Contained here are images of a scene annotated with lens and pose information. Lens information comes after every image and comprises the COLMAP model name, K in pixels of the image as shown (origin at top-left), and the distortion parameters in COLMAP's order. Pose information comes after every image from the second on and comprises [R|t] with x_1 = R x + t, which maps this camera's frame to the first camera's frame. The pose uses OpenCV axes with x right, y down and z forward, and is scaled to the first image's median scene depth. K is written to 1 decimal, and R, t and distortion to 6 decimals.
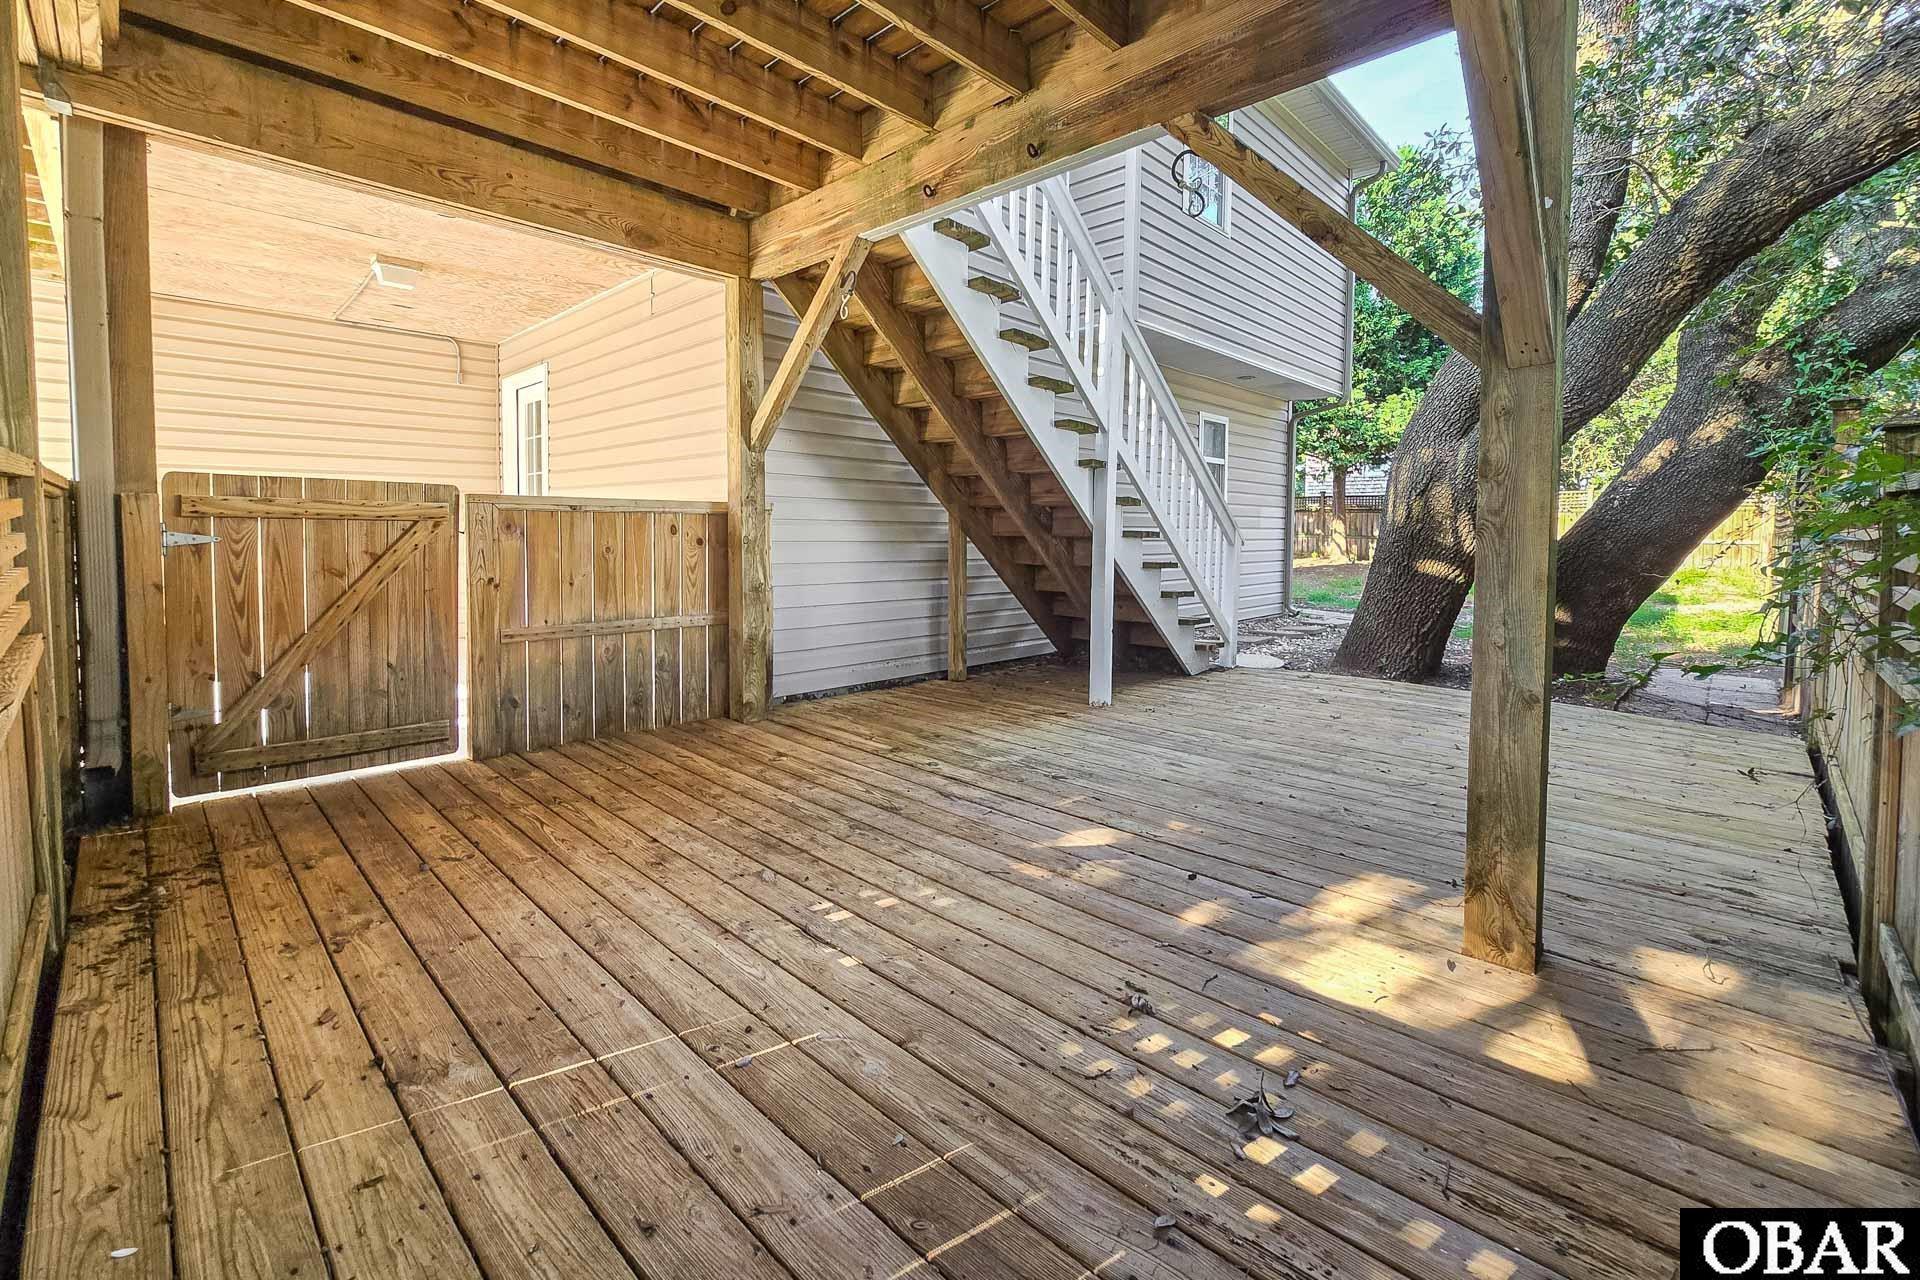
lens RADIAL K [[793.7, 0, 971.3], [0, 793.7, 602.3], [0, 0, 1]] dist [-0.009853, 0.000333]
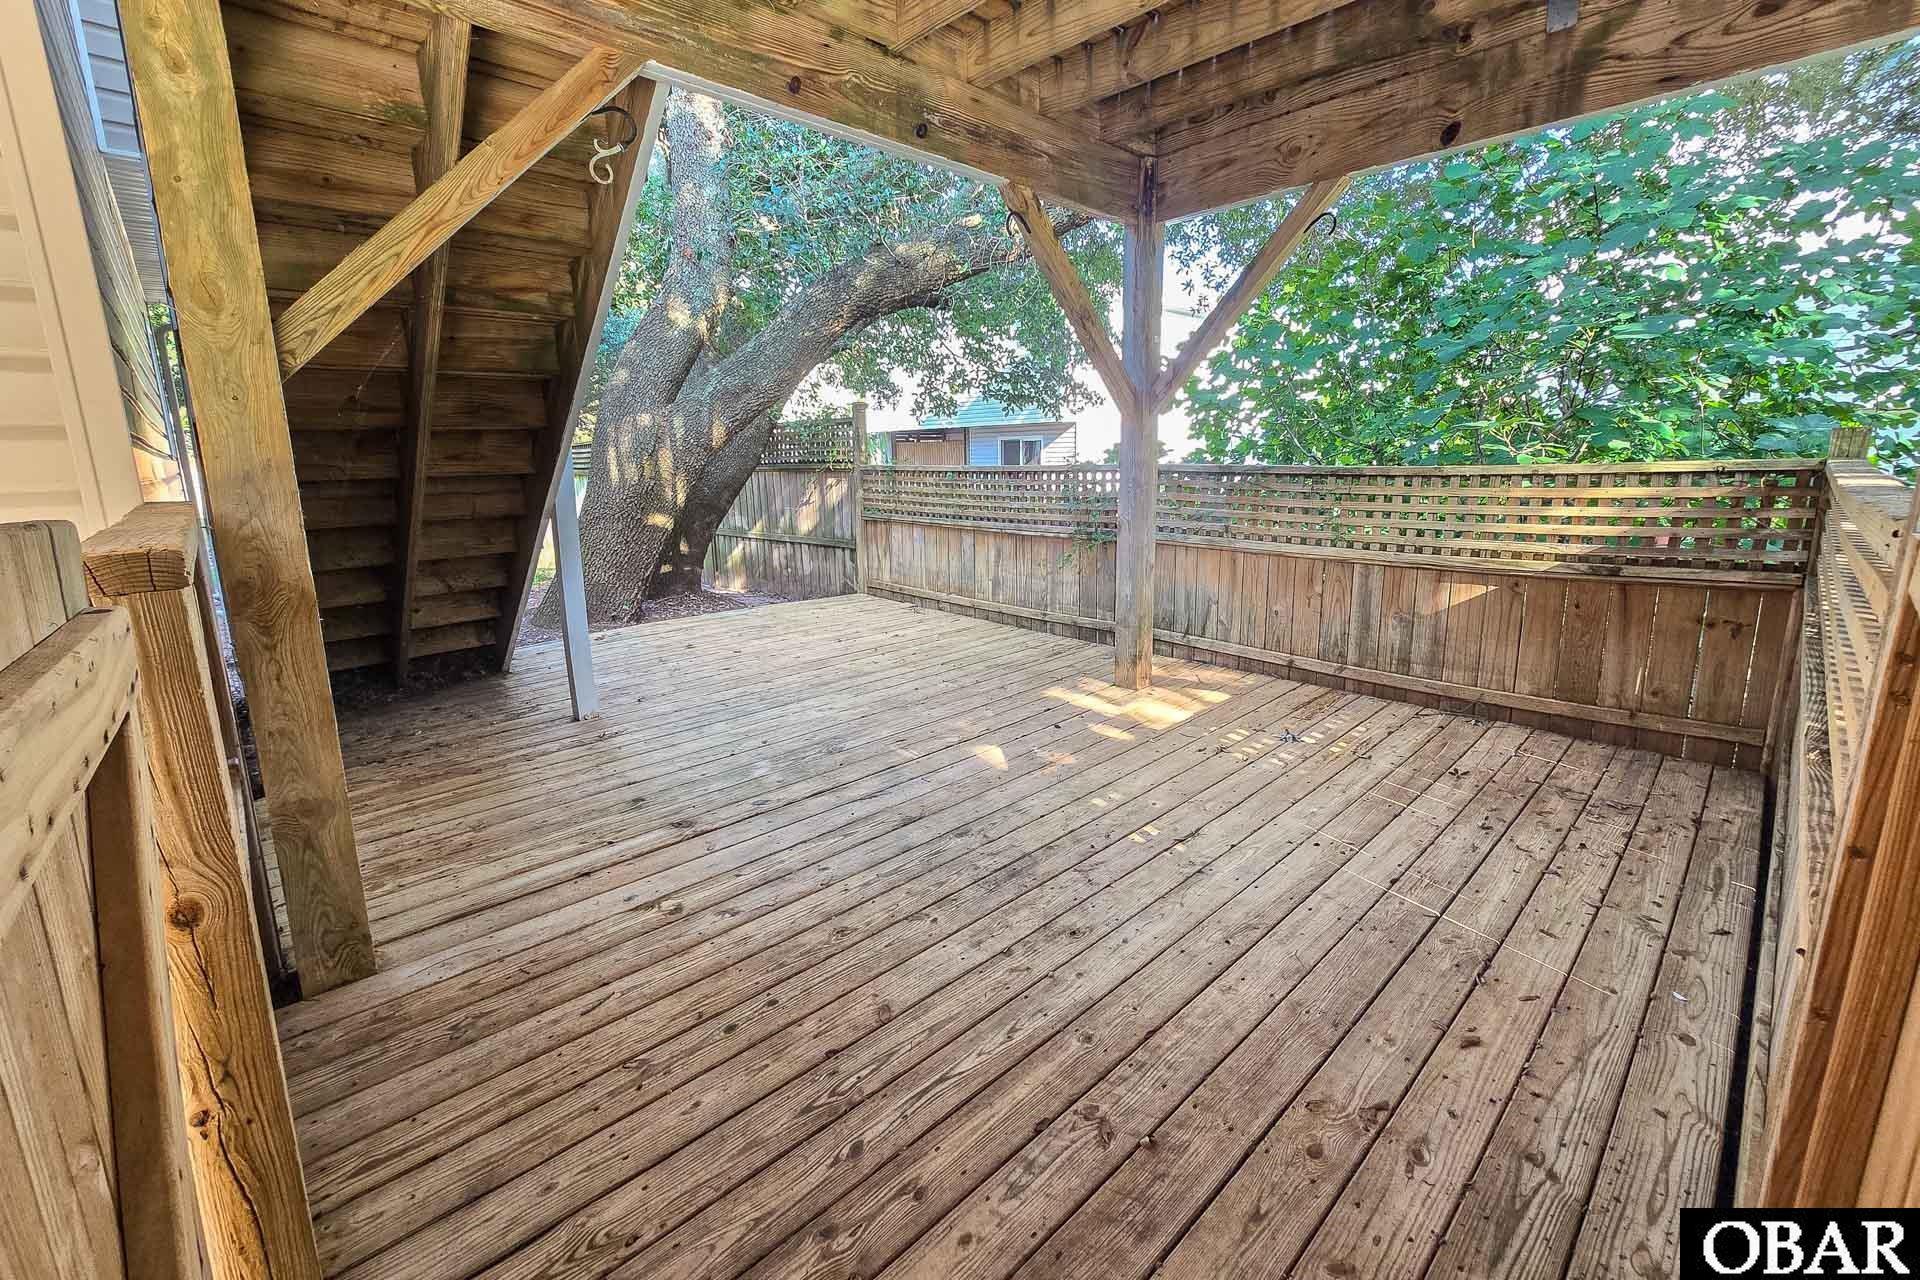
lens RADIAL K [[793.7, 0, 971.3], [0, 793.7, 602.3], [0, 0, 1]] dist [-0.009853, 0.000333]
pose [[0.058578, -0.190811, 0.979877, -1.292988], [0.111748, 0.976647, 0.183502, -0.205862], [-0.992009, 0.098751, 0.078533, 1.115053]]
